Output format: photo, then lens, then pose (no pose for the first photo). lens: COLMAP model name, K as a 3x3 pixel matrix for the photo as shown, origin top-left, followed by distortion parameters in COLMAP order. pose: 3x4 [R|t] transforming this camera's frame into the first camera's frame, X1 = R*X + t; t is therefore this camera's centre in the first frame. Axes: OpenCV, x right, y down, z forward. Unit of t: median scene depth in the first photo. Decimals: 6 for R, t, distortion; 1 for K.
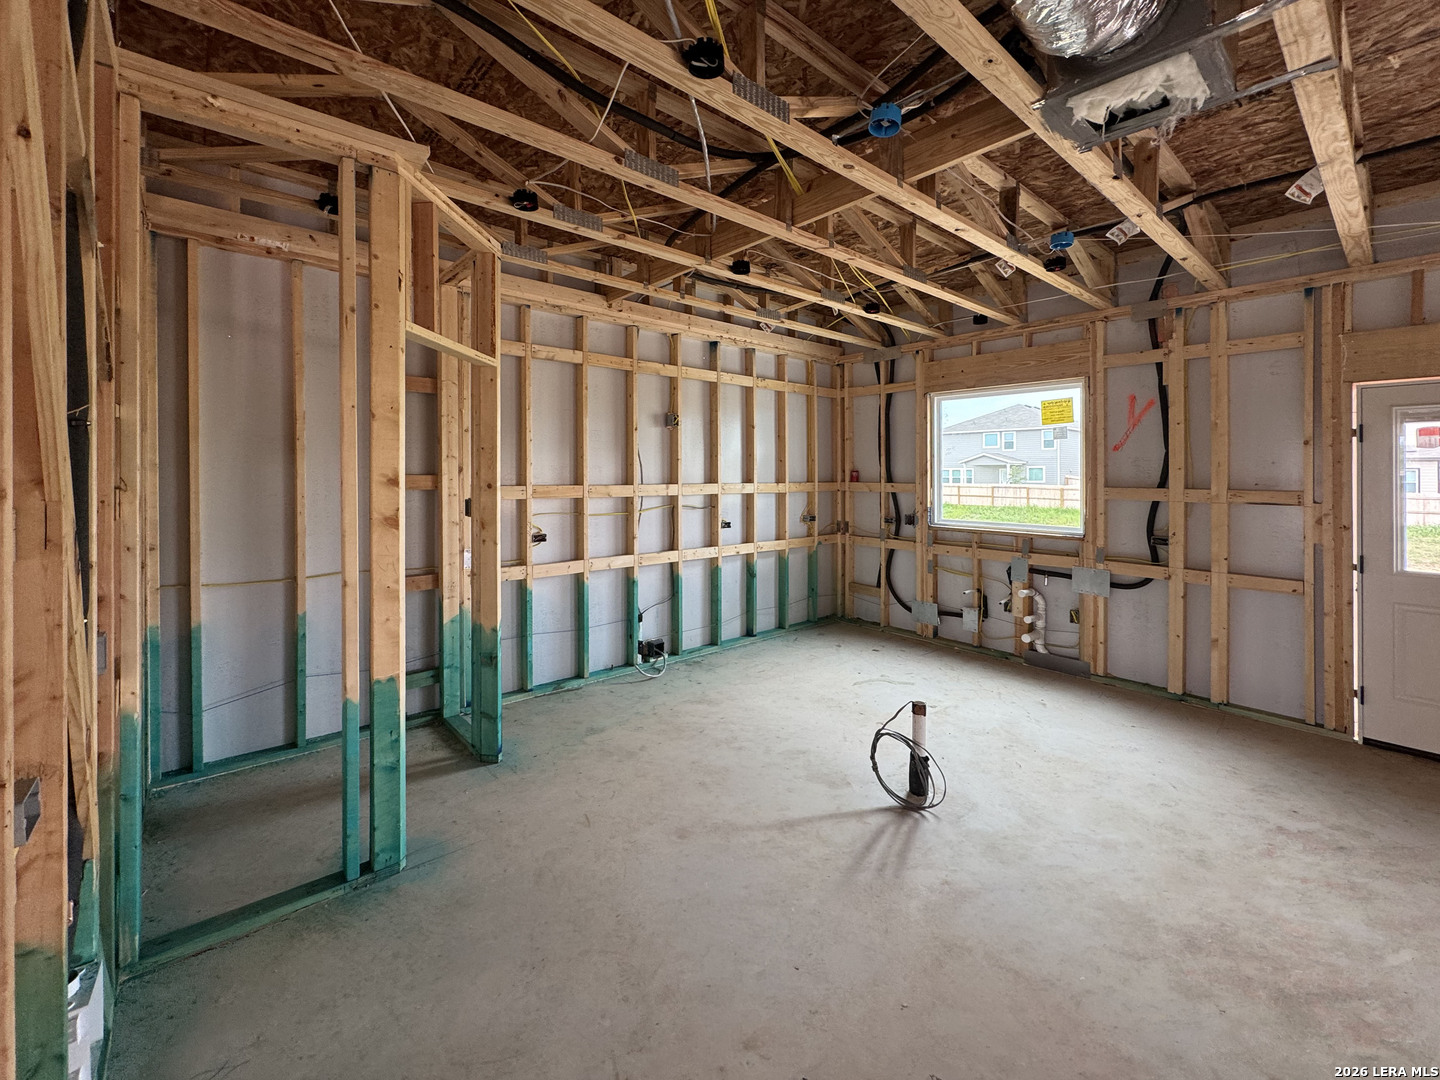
lens RADIAL K [[588.8, 0, 685.3], [0, 588.8, 485.4], [0, 0, 1]] dist [-0.000894, 0.000021]
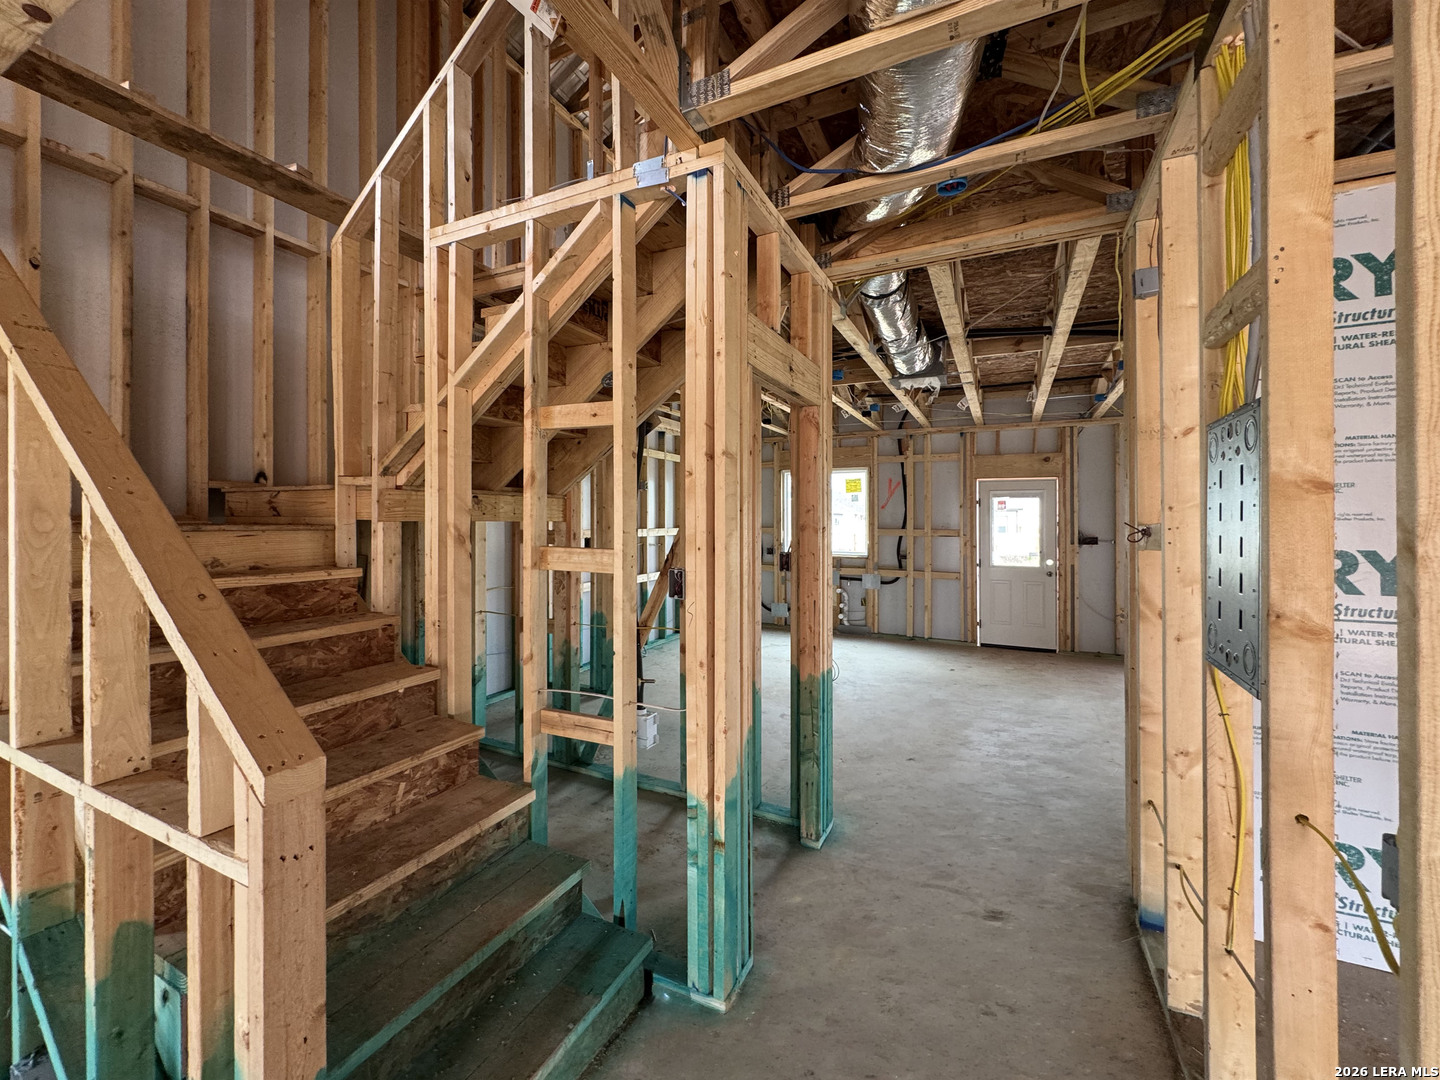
lens RADIAL K [[580.7, 0, 720.0], [0, 580.7, 540.0], [0, 0, 1]] dist [0.000099, 0.000020]
pose [[0.909609, -0.014234, 0.415221, -0.513719], [0.008653, 0.999845, 0.015320, 0.006300], [-0.415375, -0.010342, 0.909591, -0.461707]]
